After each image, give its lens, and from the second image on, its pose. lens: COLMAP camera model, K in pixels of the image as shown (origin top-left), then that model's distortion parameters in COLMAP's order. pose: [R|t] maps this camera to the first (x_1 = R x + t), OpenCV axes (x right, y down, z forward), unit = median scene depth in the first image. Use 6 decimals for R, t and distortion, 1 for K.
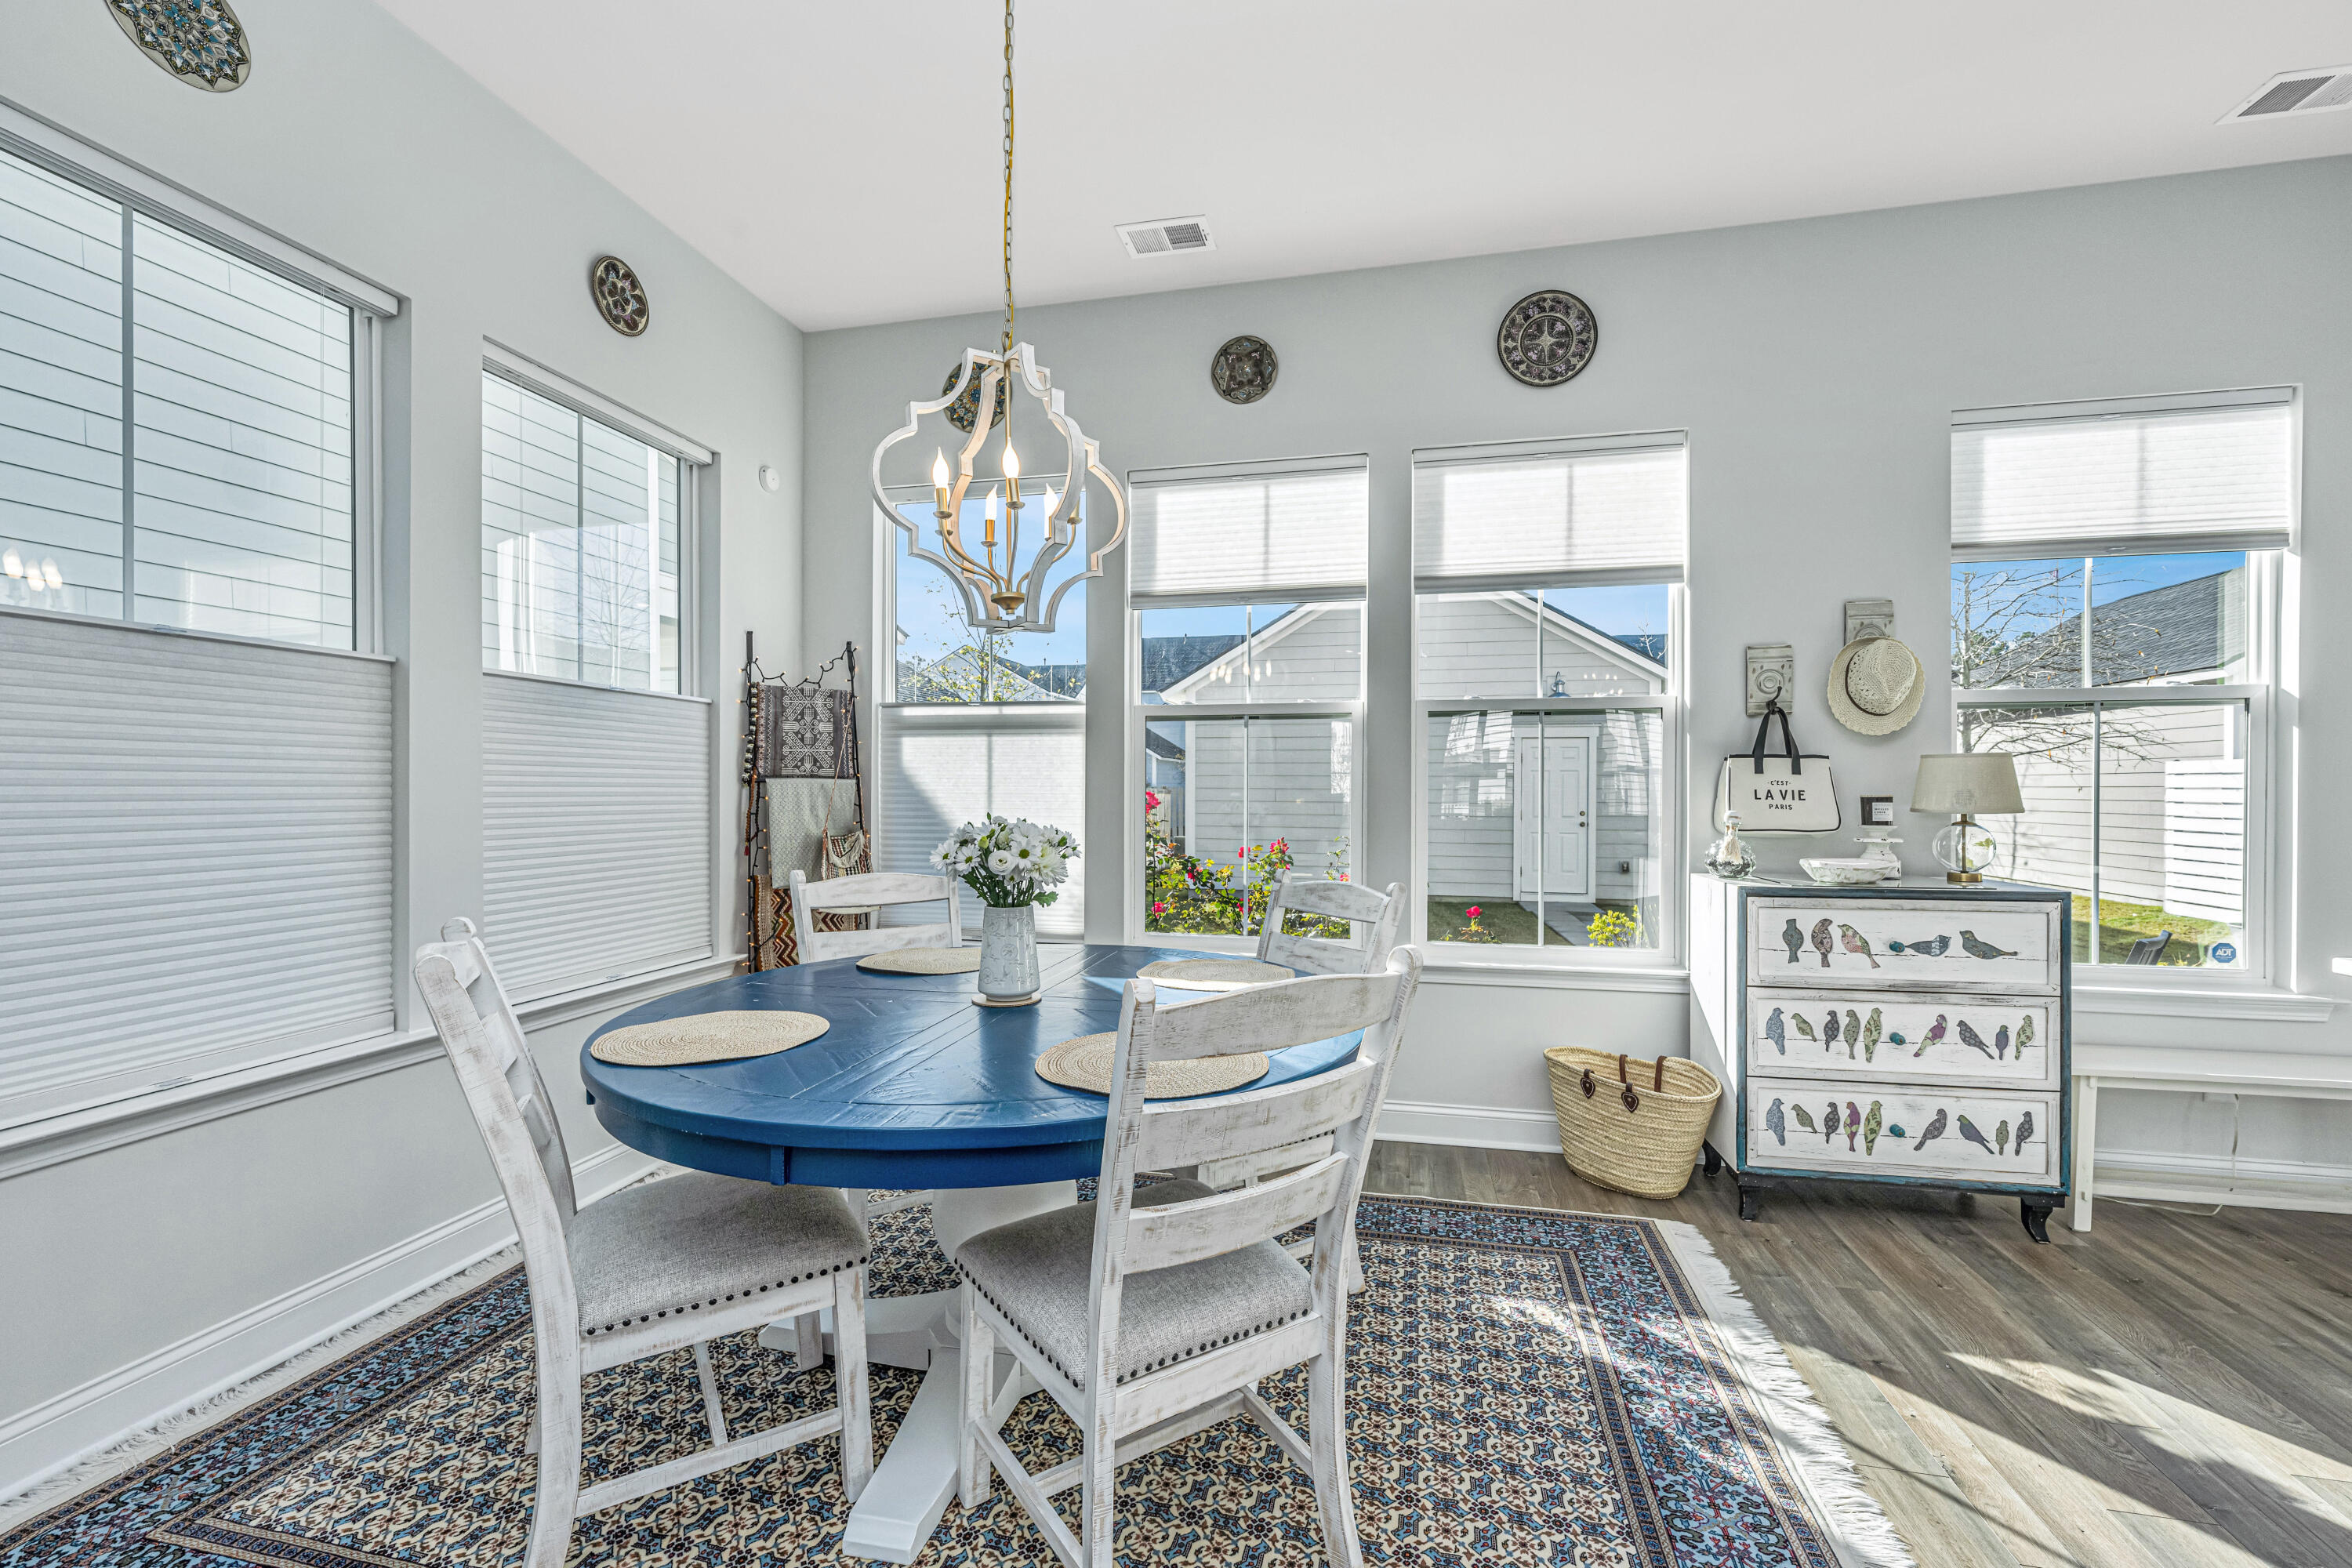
lens RADIAL K [[964.4, 0, 1171.4], [0, 964.4, 794.1], [0, 0, 1]] dist [-0.001880, 0.000628]
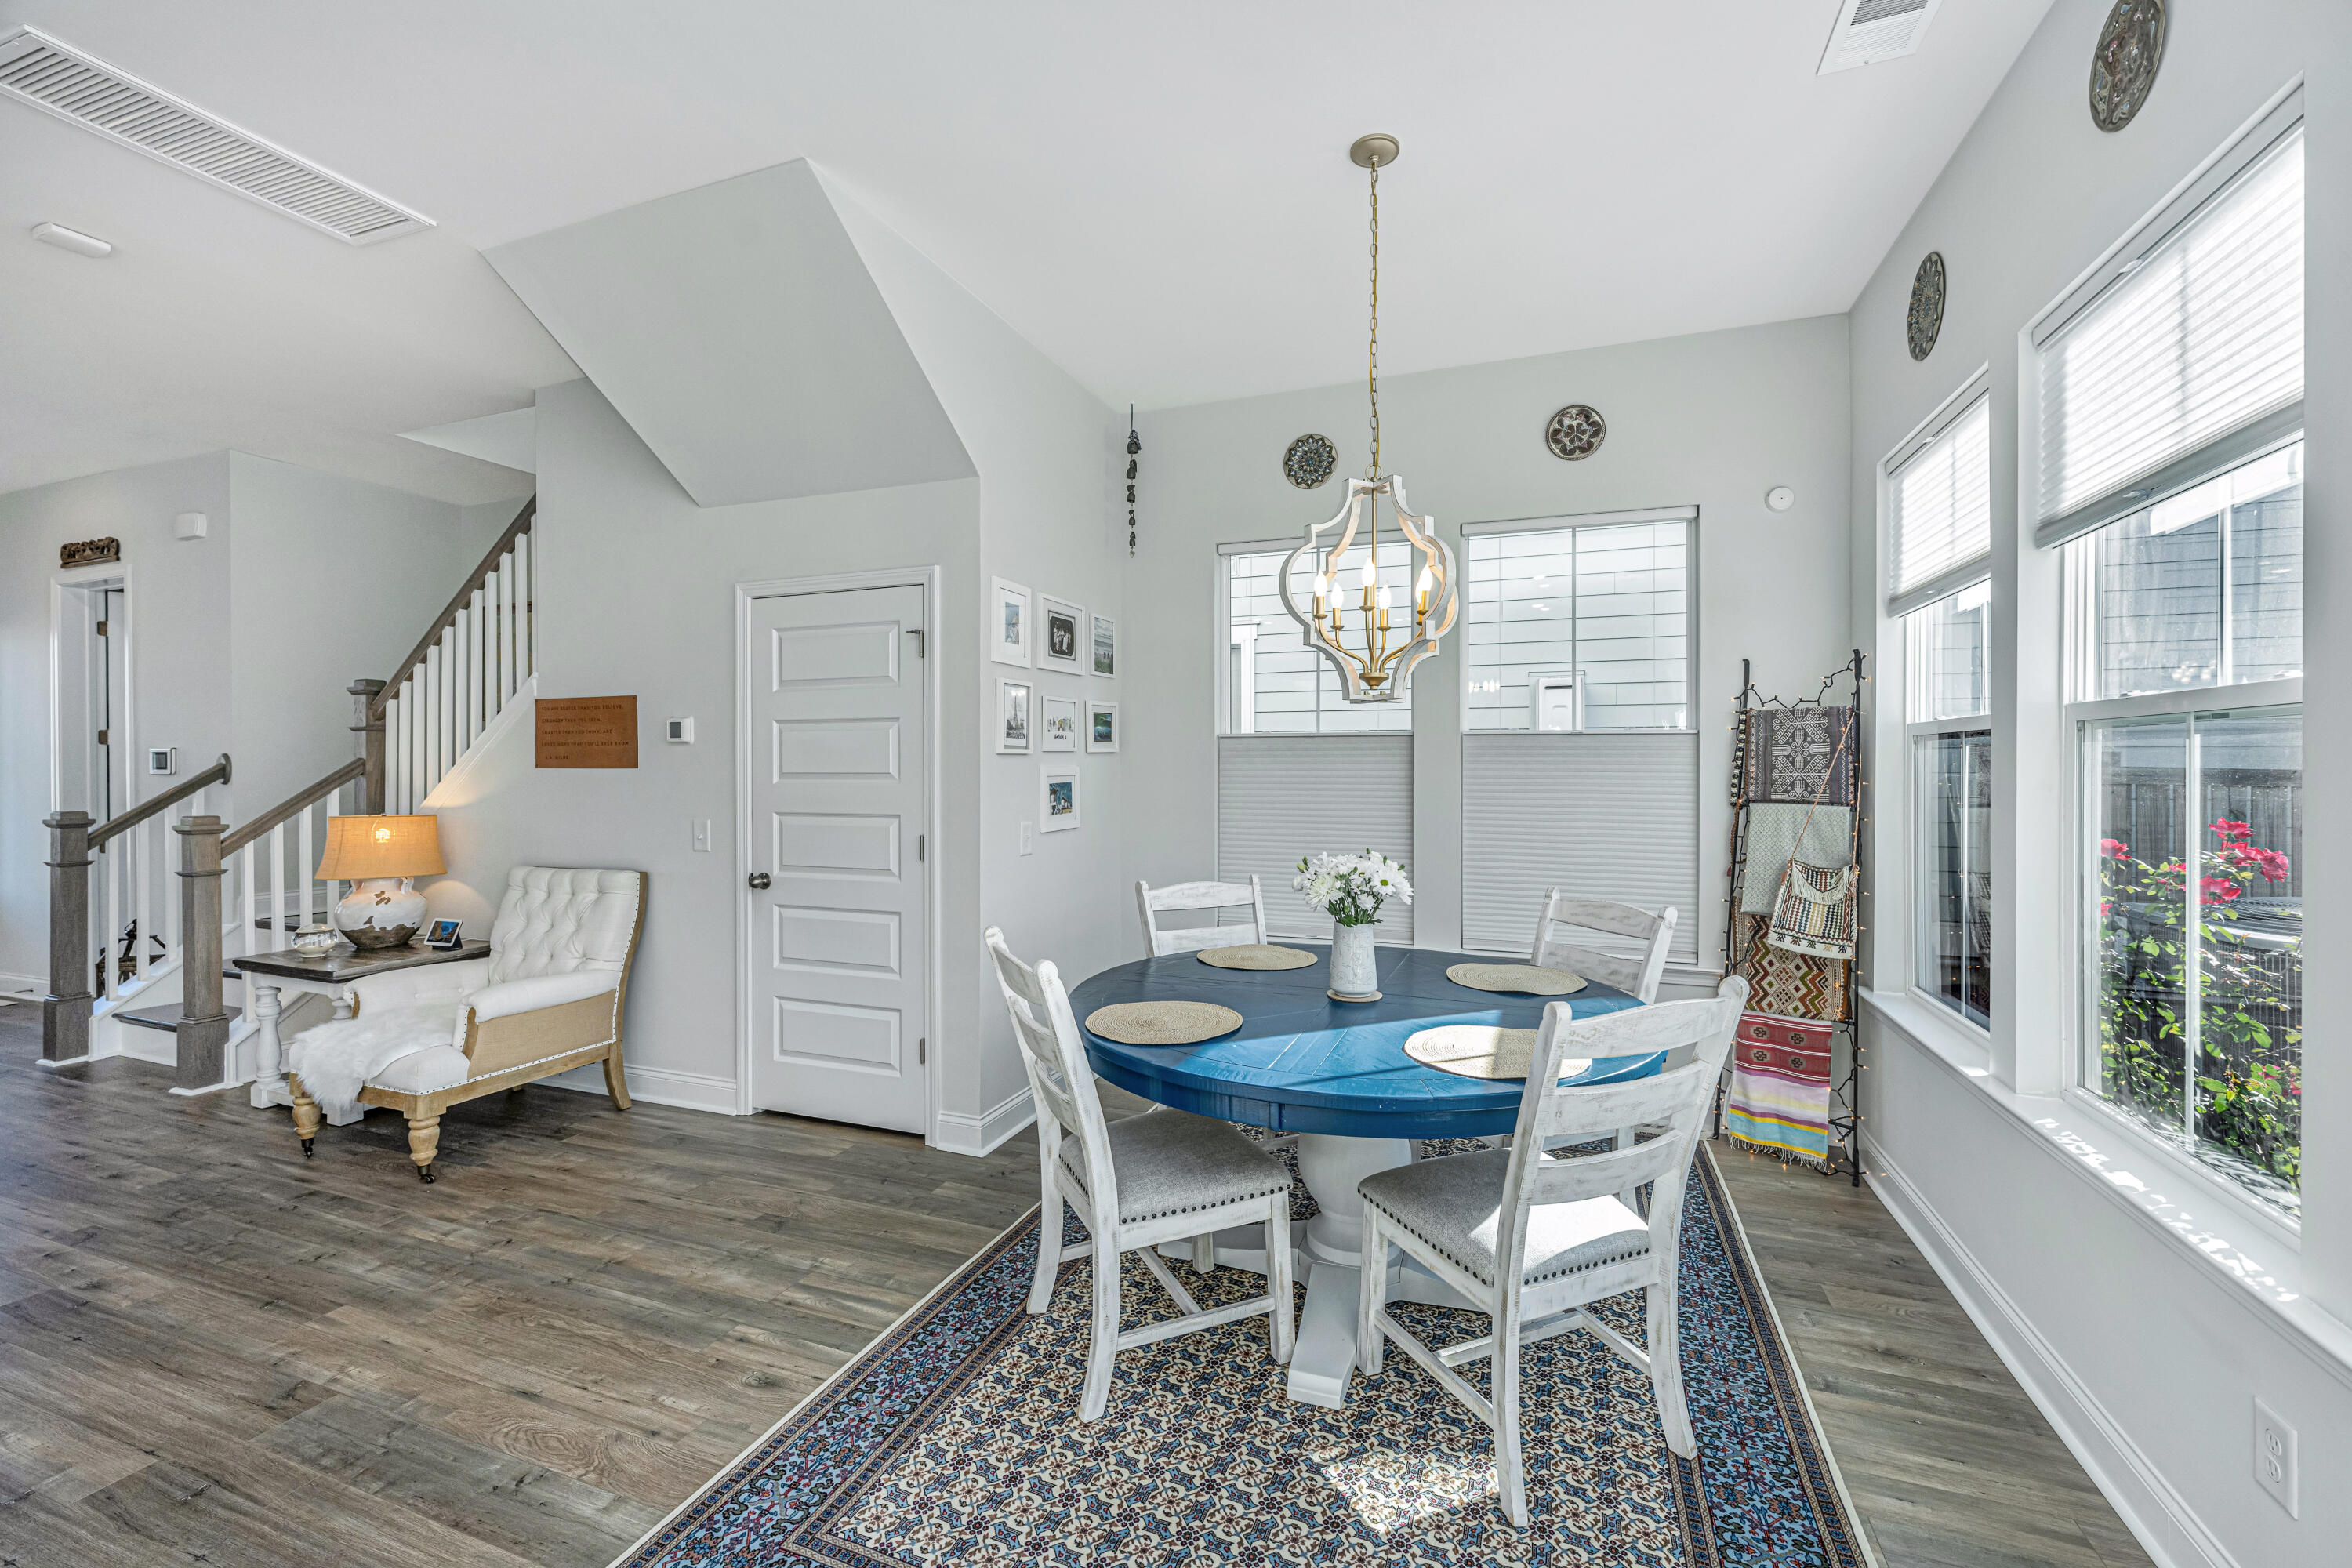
lens RADIAL K [[964.4, 0, 1196.3], [0, 964.4, 747.5], [0, 0, 1]] dist [-0.001880, 0.000628]
pose [[-0.117314, -0.023371, -0.992820, 0.755550], [-0.007079, 0.999717, -0.022697, -0.055125], [0.993070, 0.004366, -0.117446, 0.628332]]
